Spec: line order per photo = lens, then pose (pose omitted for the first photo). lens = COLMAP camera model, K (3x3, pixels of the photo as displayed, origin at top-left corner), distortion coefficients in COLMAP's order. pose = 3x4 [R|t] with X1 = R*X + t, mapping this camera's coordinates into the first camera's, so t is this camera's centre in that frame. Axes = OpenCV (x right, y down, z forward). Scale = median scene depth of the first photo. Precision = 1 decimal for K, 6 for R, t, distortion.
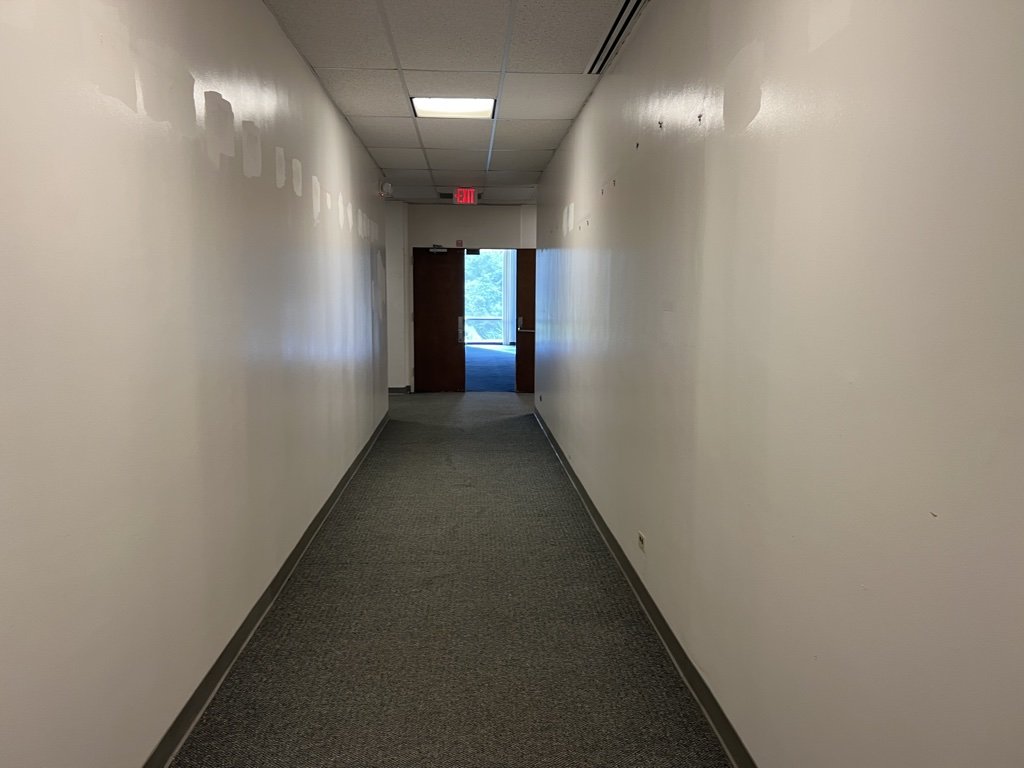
lens RADIAL K [[761.8, 0, 512.0], [0, 761.8, 384.0], [0, 0, 1]] dist [0.006363, -0.000488]
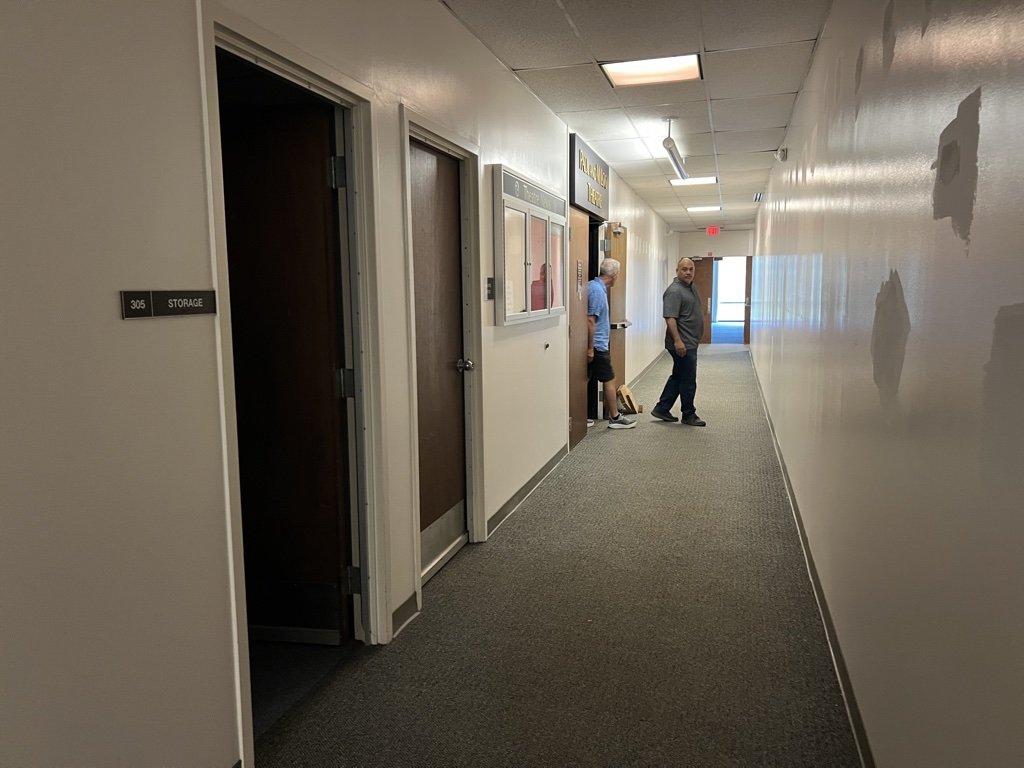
lens RADIAL K [[761.8, 0, 512.0], [0, 761.8, 384.0], [0, 0, 1]] dist [0.006363, -0.000488]
pose [[0.943817, 0.031685, -0.328945, 0.080493], [-0.026668, 0.999449, 0.019751, 0.079183], [0.329389, -0.009869, 0.944143, -0.730945]]
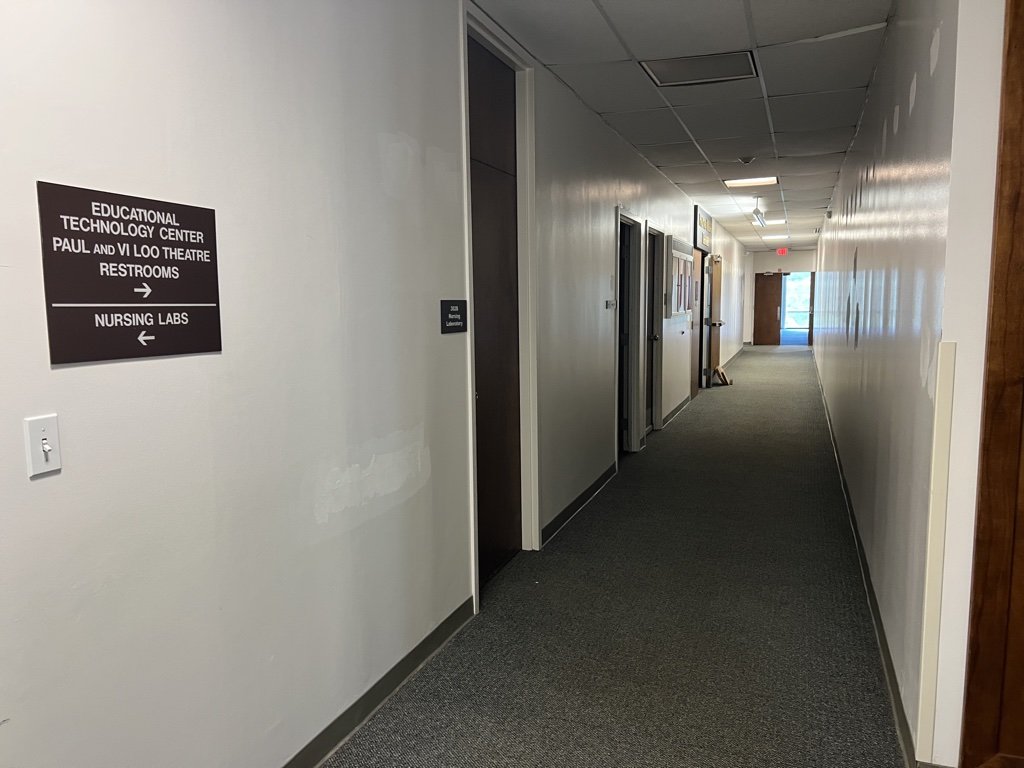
lens RADIAL K [[761.8, 0, 512.0], [0, 761.8, 384.0], [0, 0, 1]] dist [0.006363, -0.000488]
pose [[0.914028, 0.034947, -0.404142, 0.108713], [-0.034462, 0.999370, 0.008478, 0.121446], [0.404184, 0.006179, 0.914657, -1.117952]]
